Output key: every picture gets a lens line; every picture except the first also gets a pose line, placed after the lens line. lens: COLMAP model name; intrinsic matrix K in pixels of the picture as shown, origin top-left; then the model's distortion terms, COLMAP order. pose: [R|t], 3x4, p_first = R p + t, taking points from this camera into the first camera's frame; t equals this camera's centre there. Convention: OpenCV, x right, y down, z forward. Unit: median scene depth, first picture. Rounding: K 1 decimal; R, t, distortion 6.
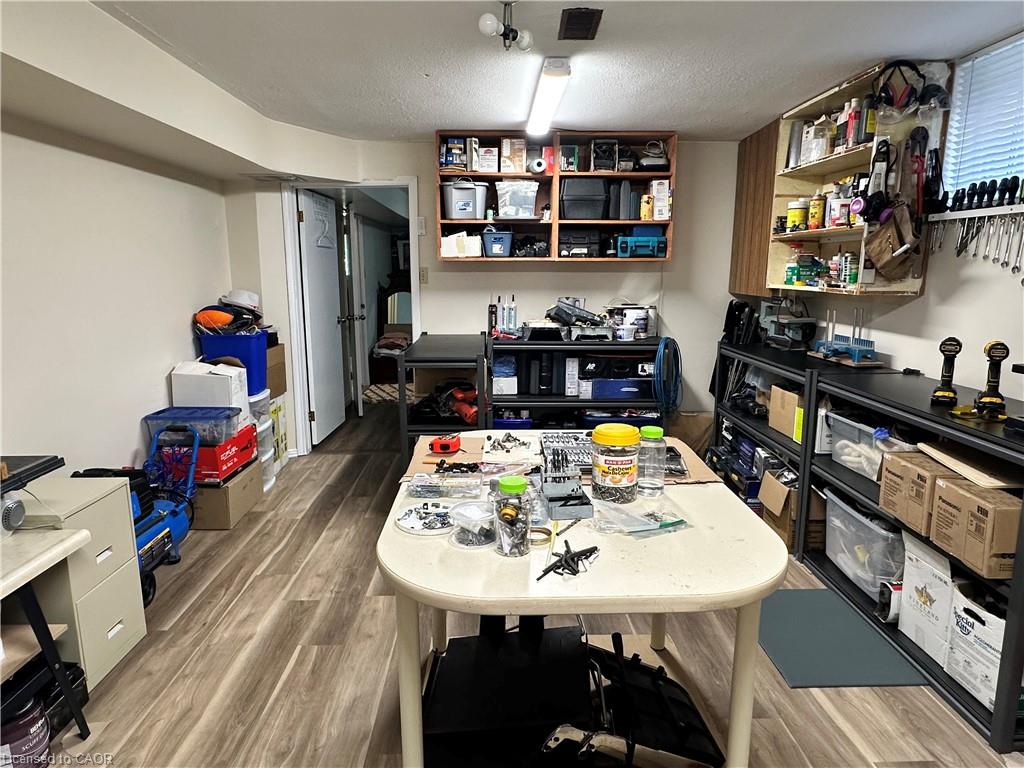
lens RADIAL K [[625.1, 0, 510.3], [0, 625.1, 386.1], [0, 0, 1]] dist [-0.000423, -0.000386]
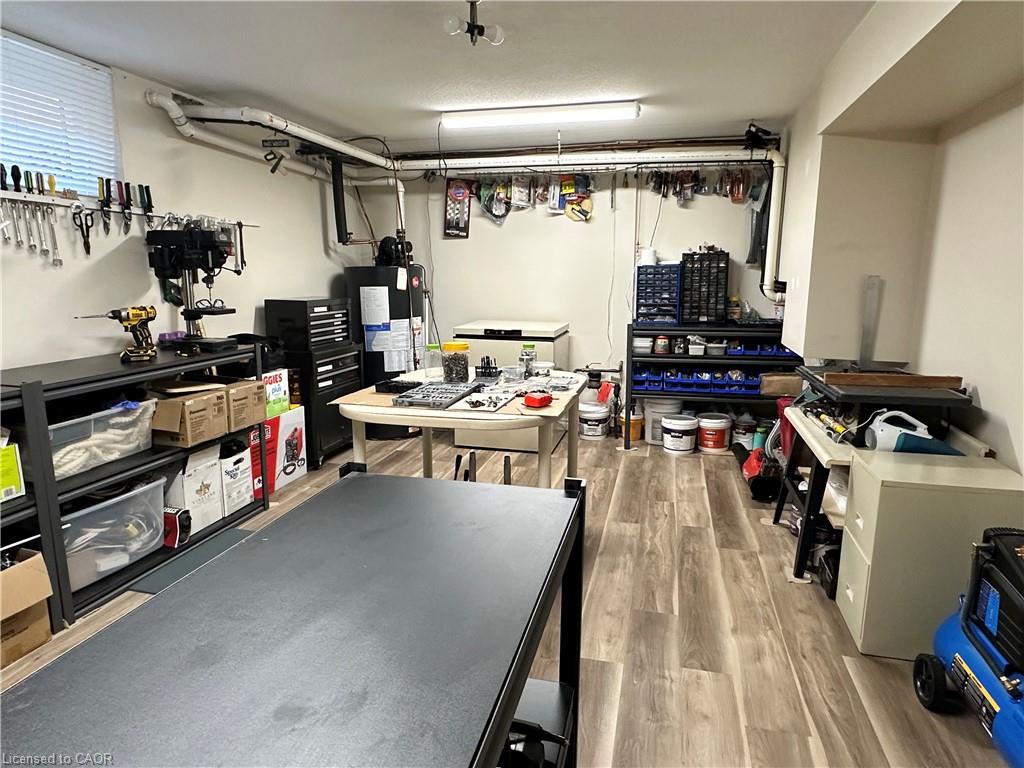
lens RADIAL K [[625.1, 0, 511.5], [0, 625.1, 382.7], [0, 0, 1]] dist [-0.000423, -0.000386]
pose [[-0.963336, -0.046683, 0.264205, -0.363404], [0.050278, 0.935890, 0.348686, -0.346502], [-0.263544, 0.349185, -0.899230, 2.055057]]
